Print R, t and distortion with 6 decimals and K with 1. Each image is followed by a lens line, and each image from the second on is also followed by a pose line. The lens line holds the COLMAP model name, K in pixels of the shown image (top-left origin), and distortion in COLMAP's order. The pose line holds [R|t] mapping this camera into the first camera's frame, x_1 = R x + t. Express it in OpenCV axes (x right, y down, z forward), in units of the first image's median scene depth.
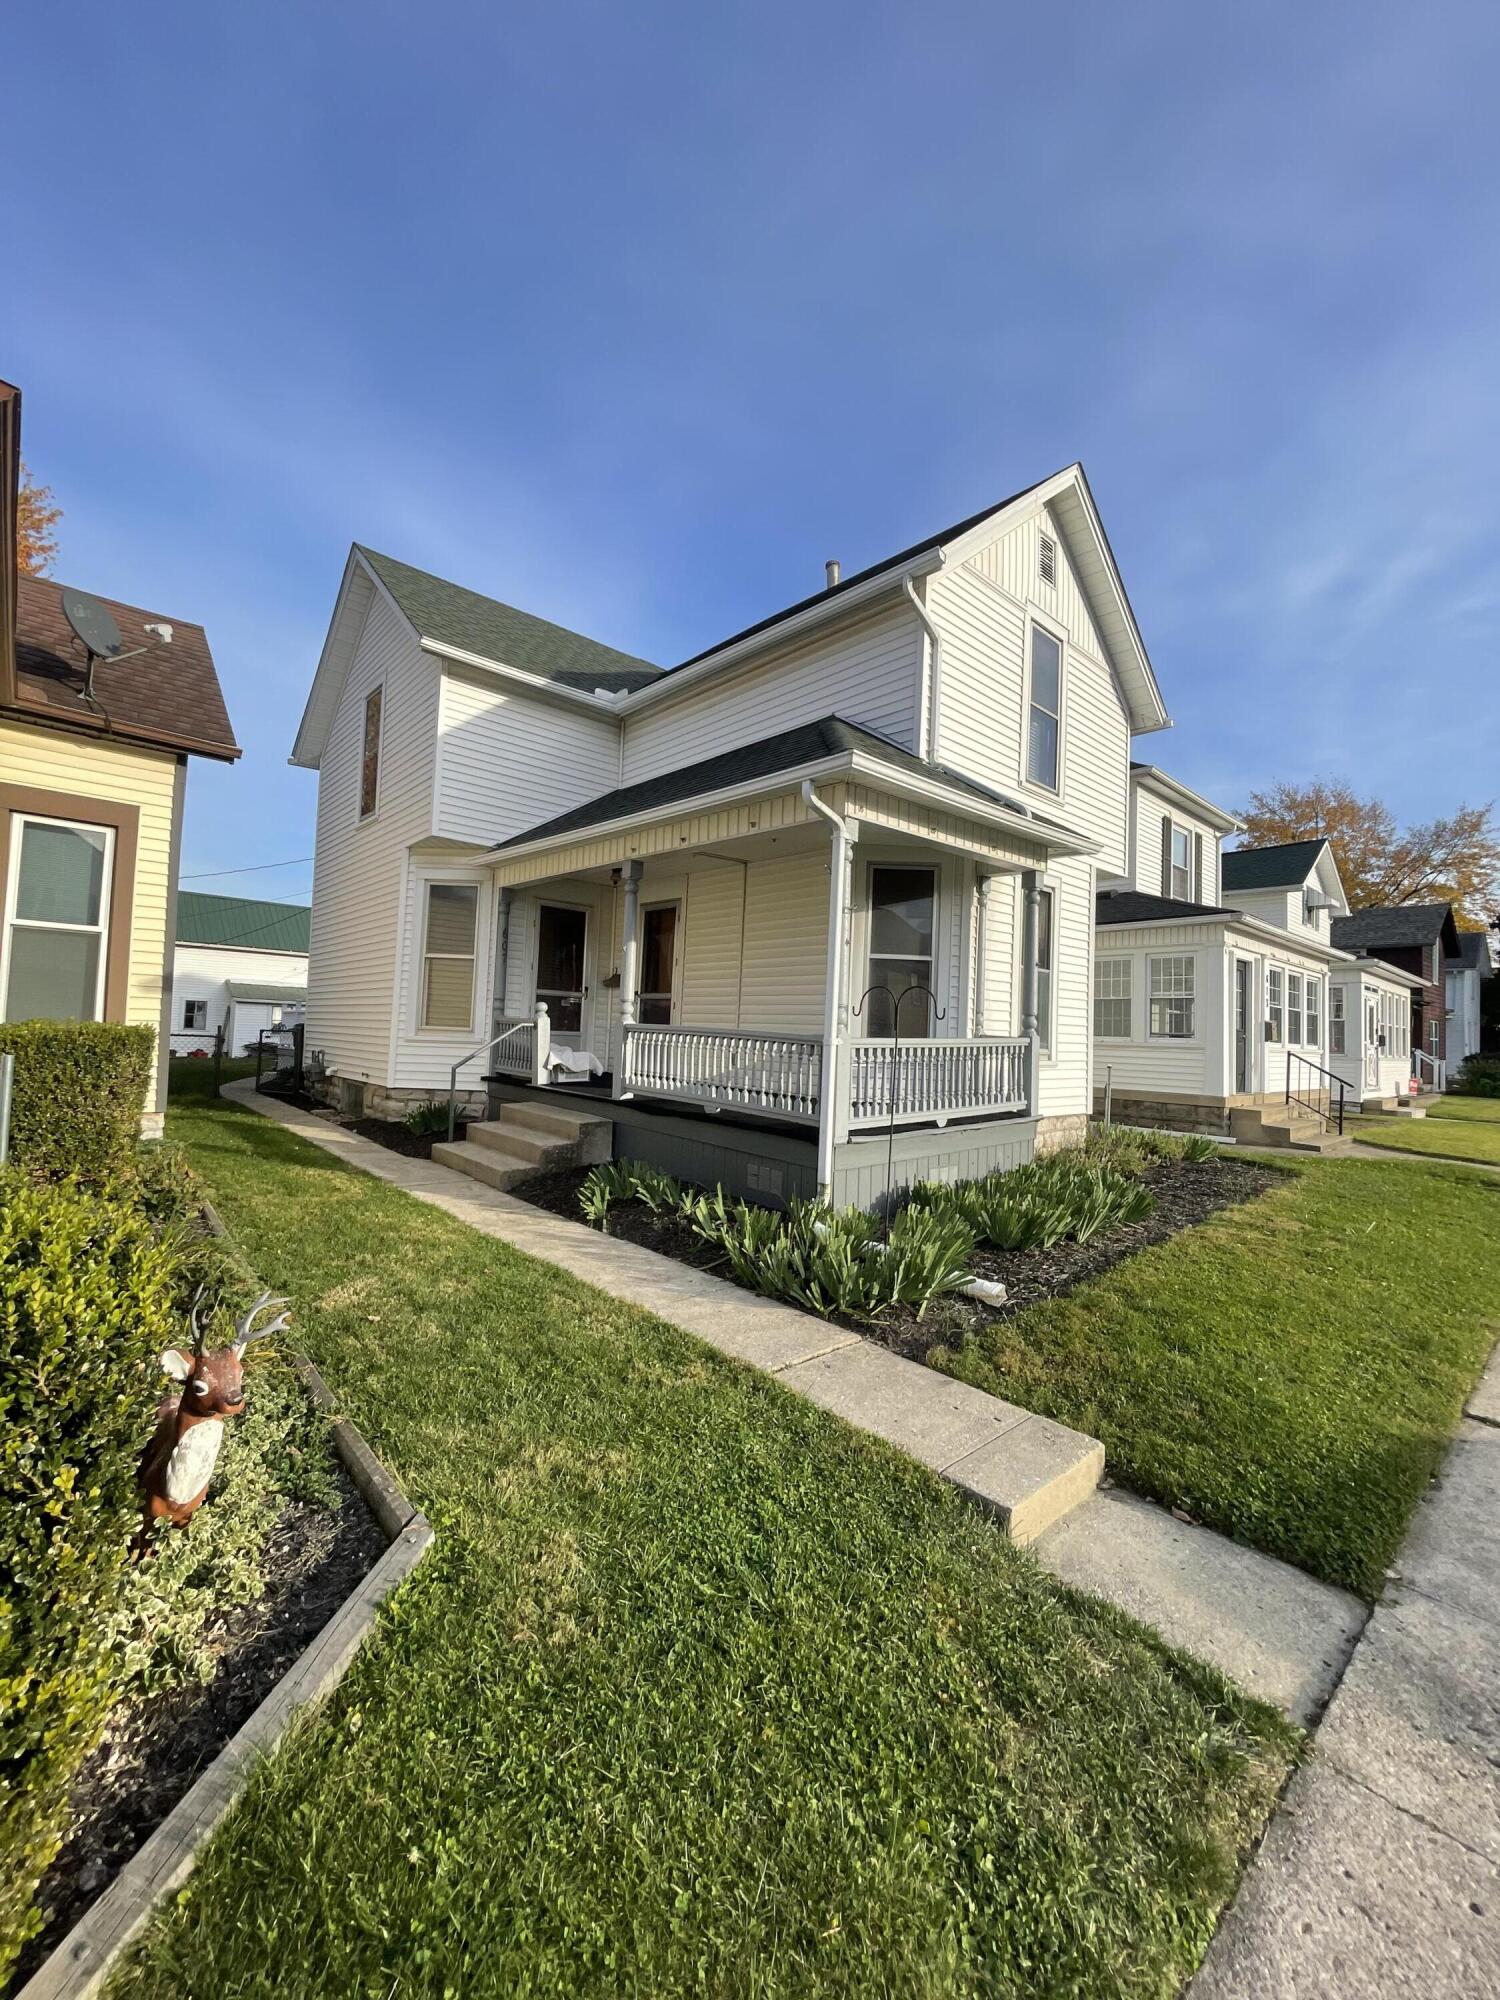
lens RADIAL K [[807.2, 0, 743.7], [0, 807.2, 998.7], [0, 0, 1]] dist [-0.003543, 0.000816]
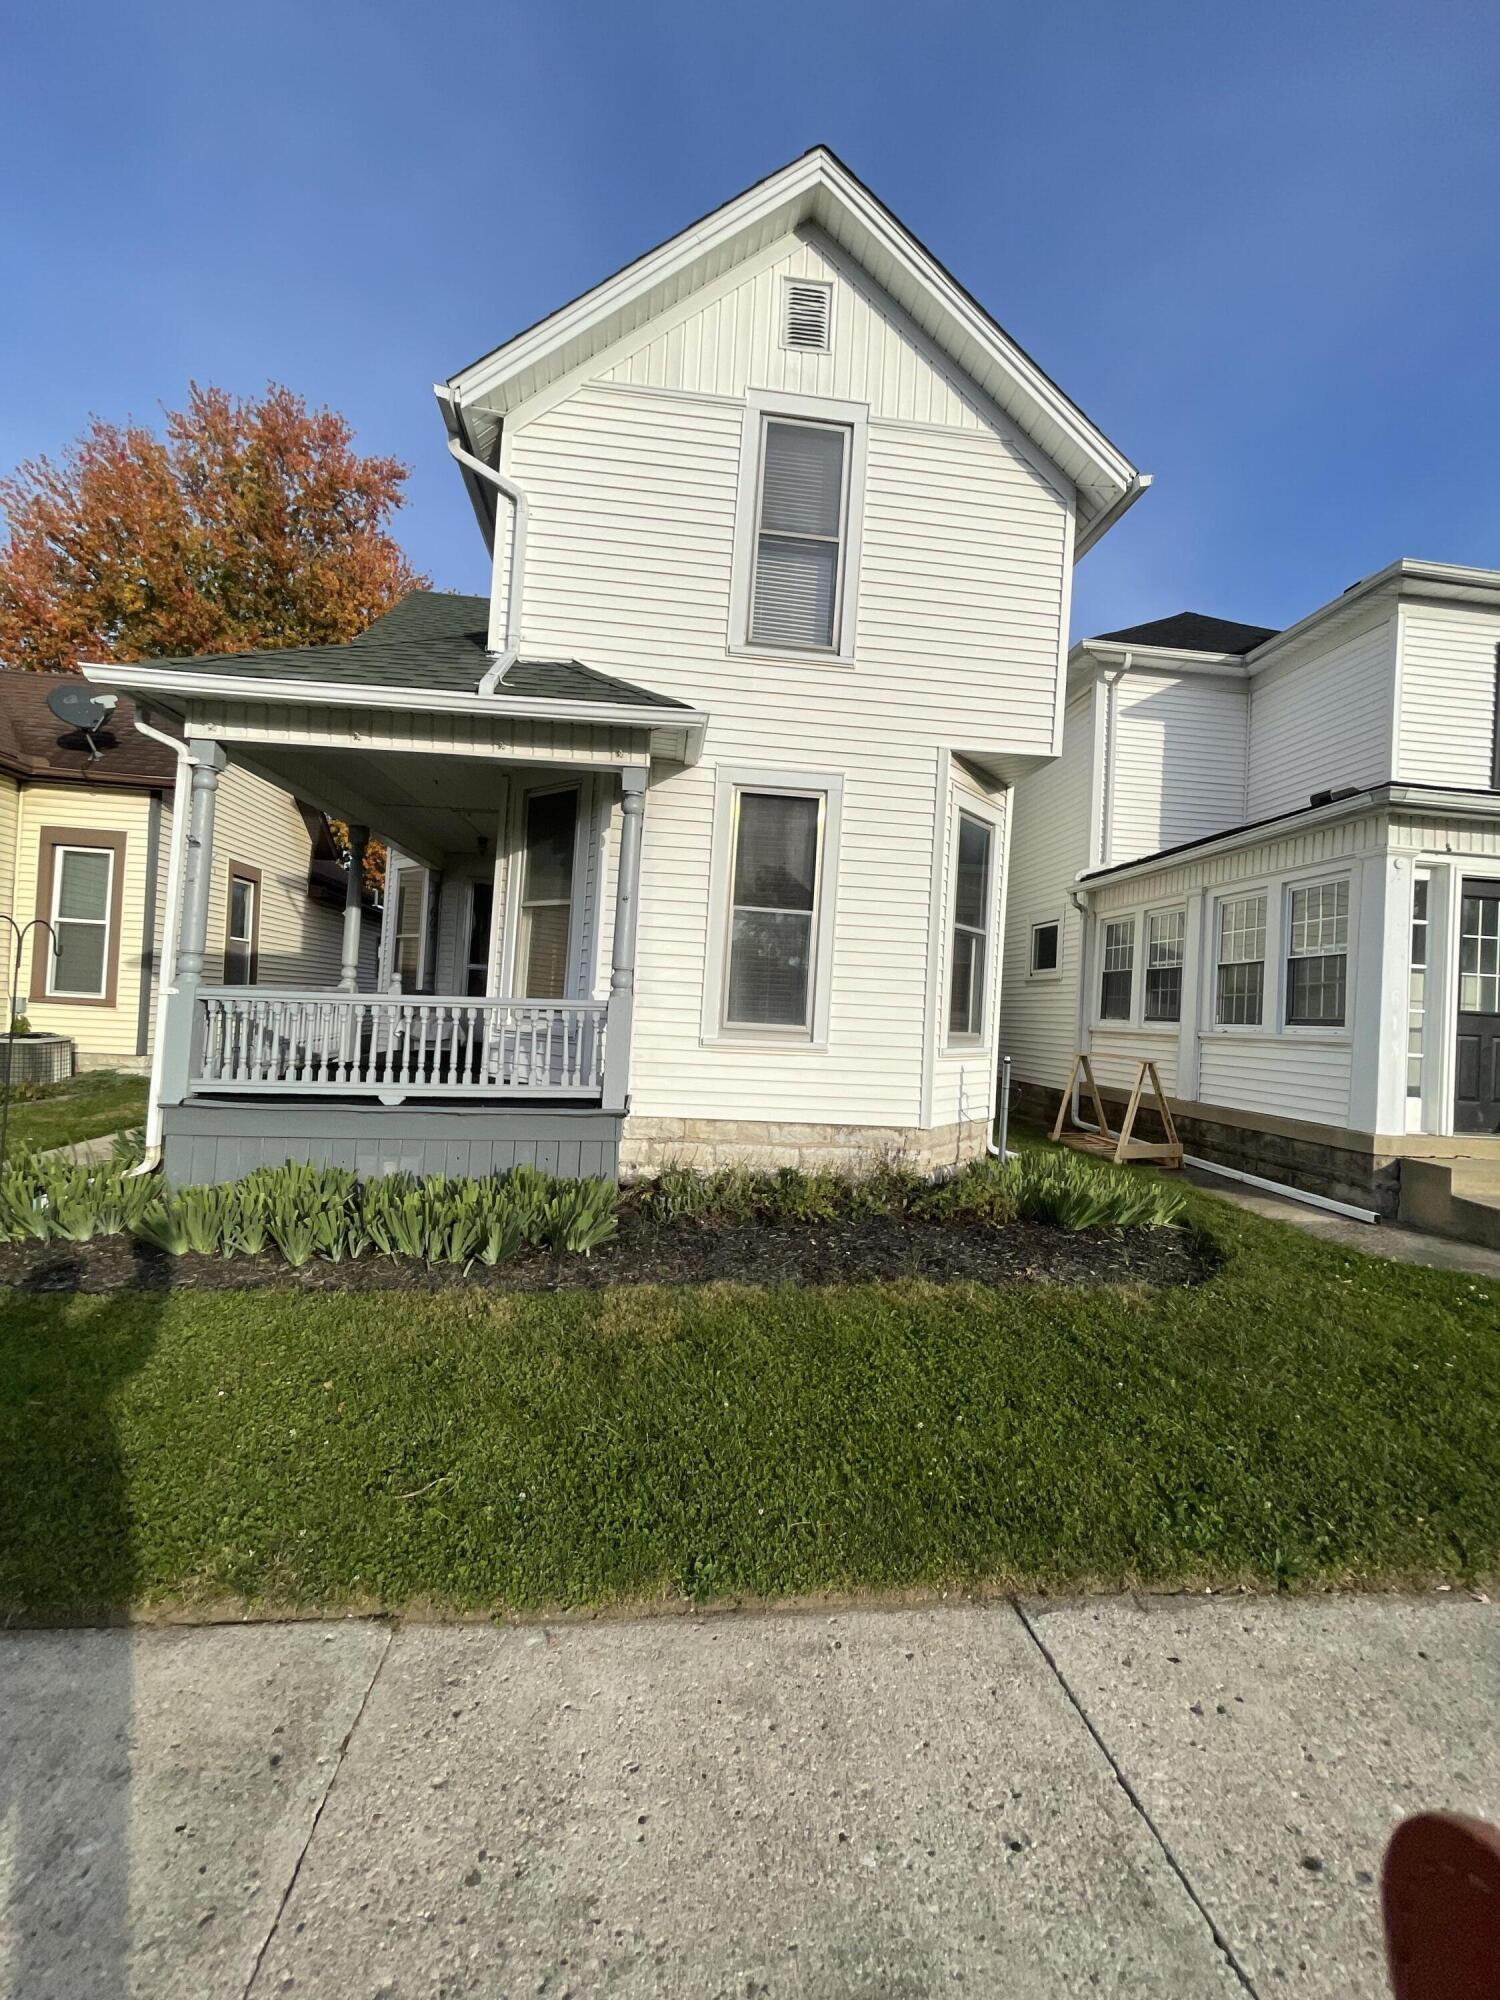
lens RADIAL K [[803.7, 0, 750.0], [0, 803.7, 1000.0], [0, 0, 1]] dist [-0.007961, 0.008133]
pose [[0.808945, -0.001471, -0.587882, 0.838486], [0.001272, 0.999999, -0.000753, 0.046568], [0.587883, -0.000139, 0.808946, 0.472160]]
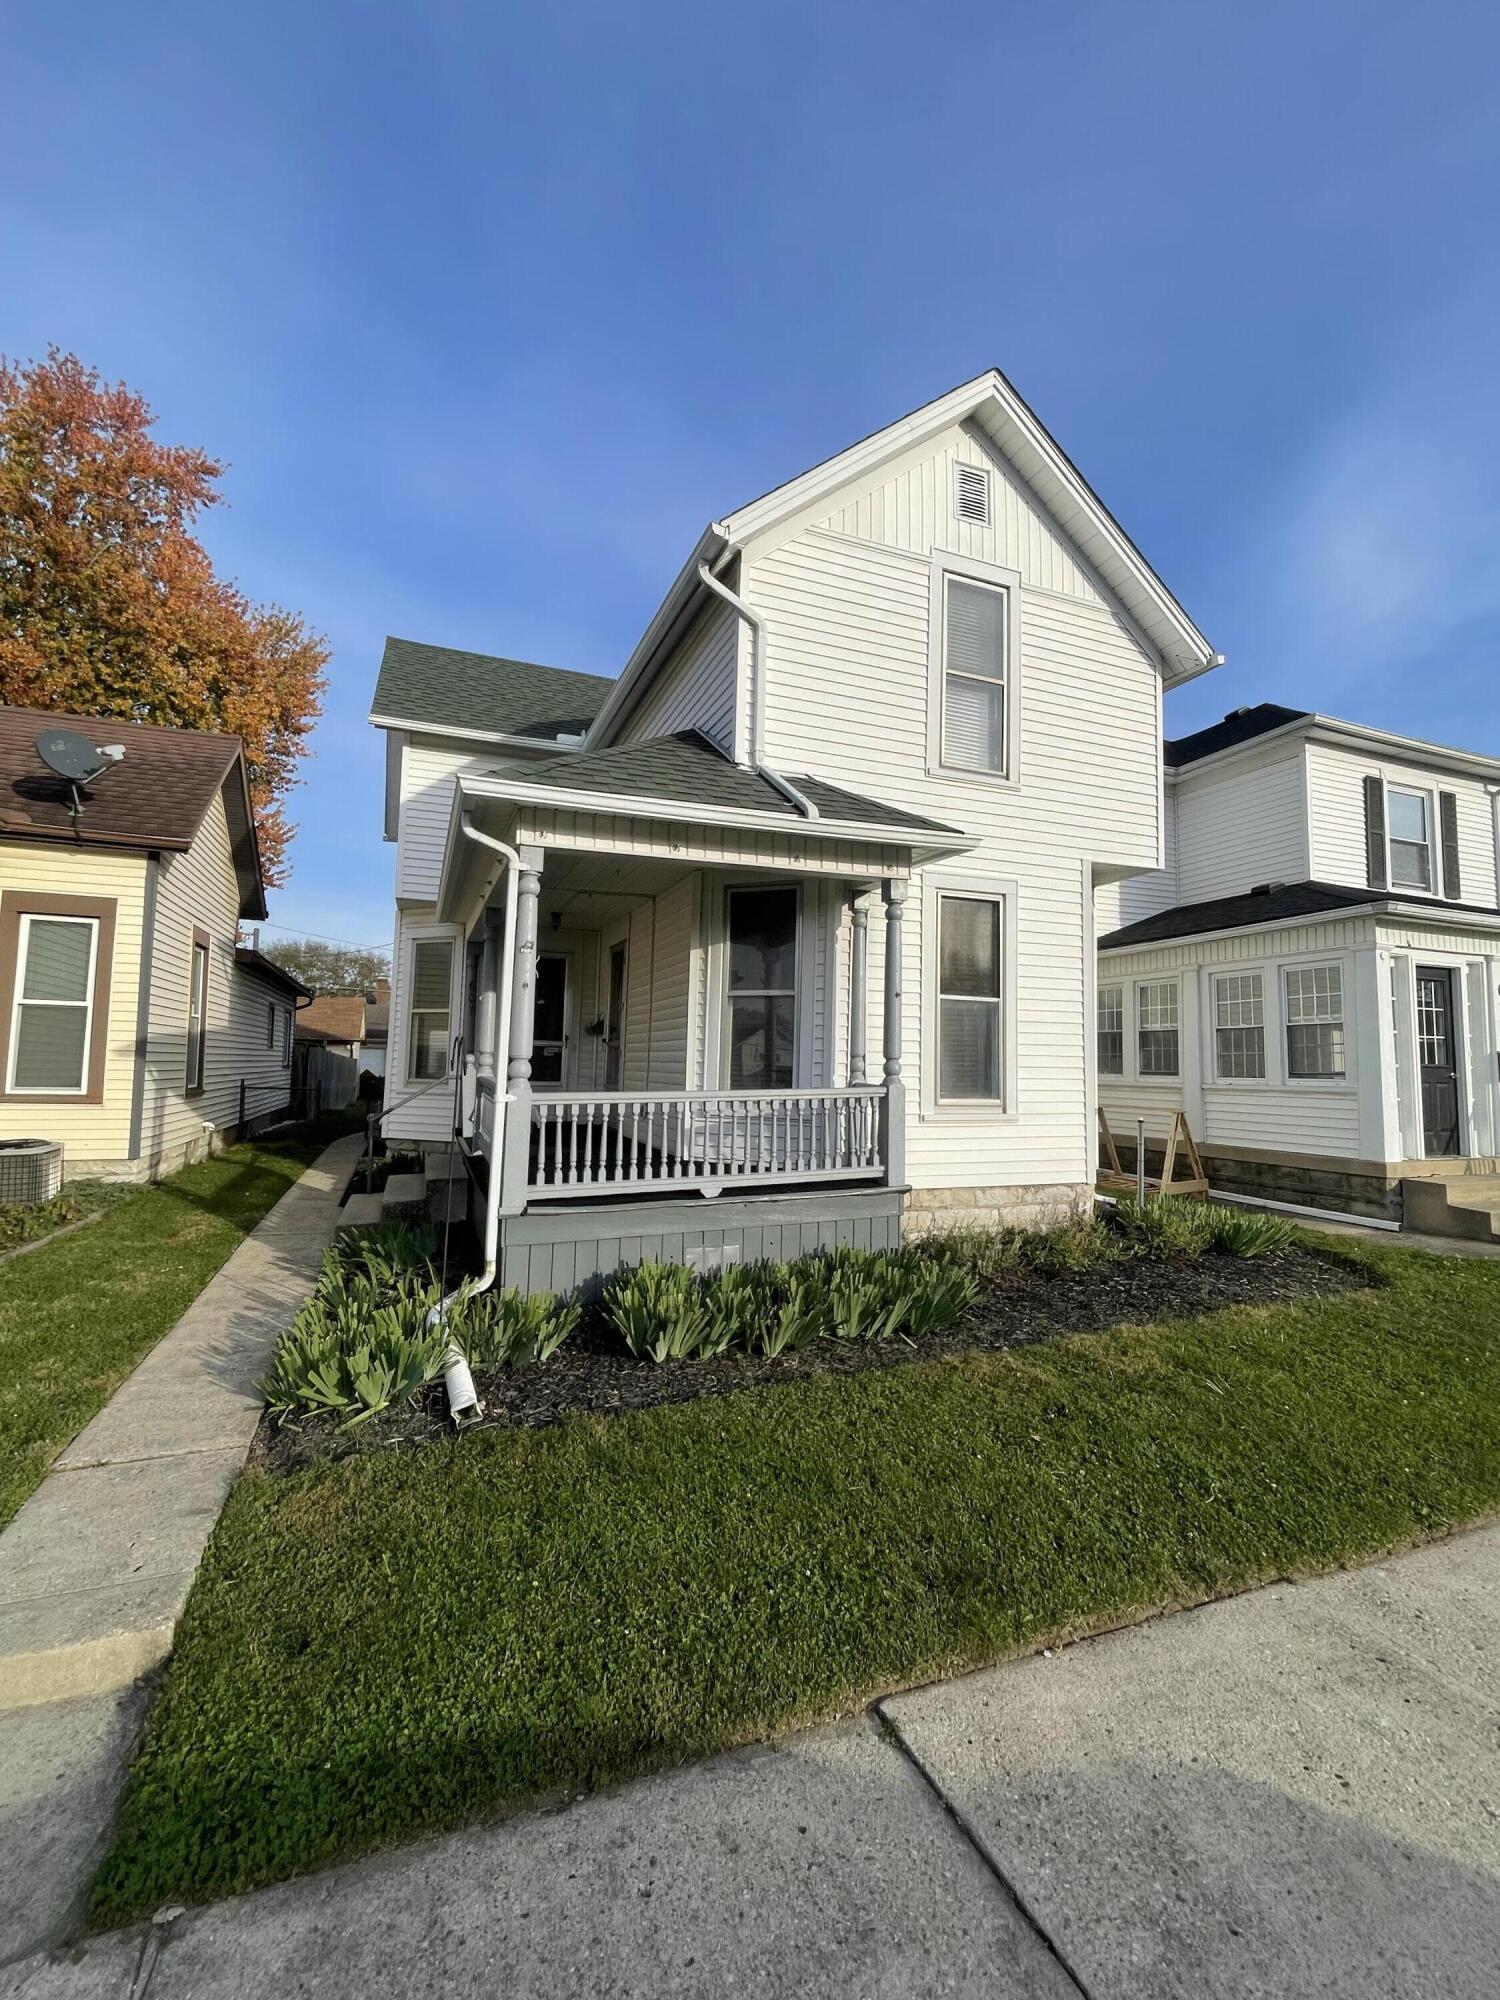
lens RADIAL K [[846.4, 0, 745.2], [0, 846.4, 1001.0], [0, 0, 1]] dist [-0.003507, -0.000002]
pose [[0.933846, -0.045326, -0.354792, 0.500086], [0.030247, 0.998392, -0.047936, -0.000839], [0.356394, 0.034034, 0.933716, 0.158953]]
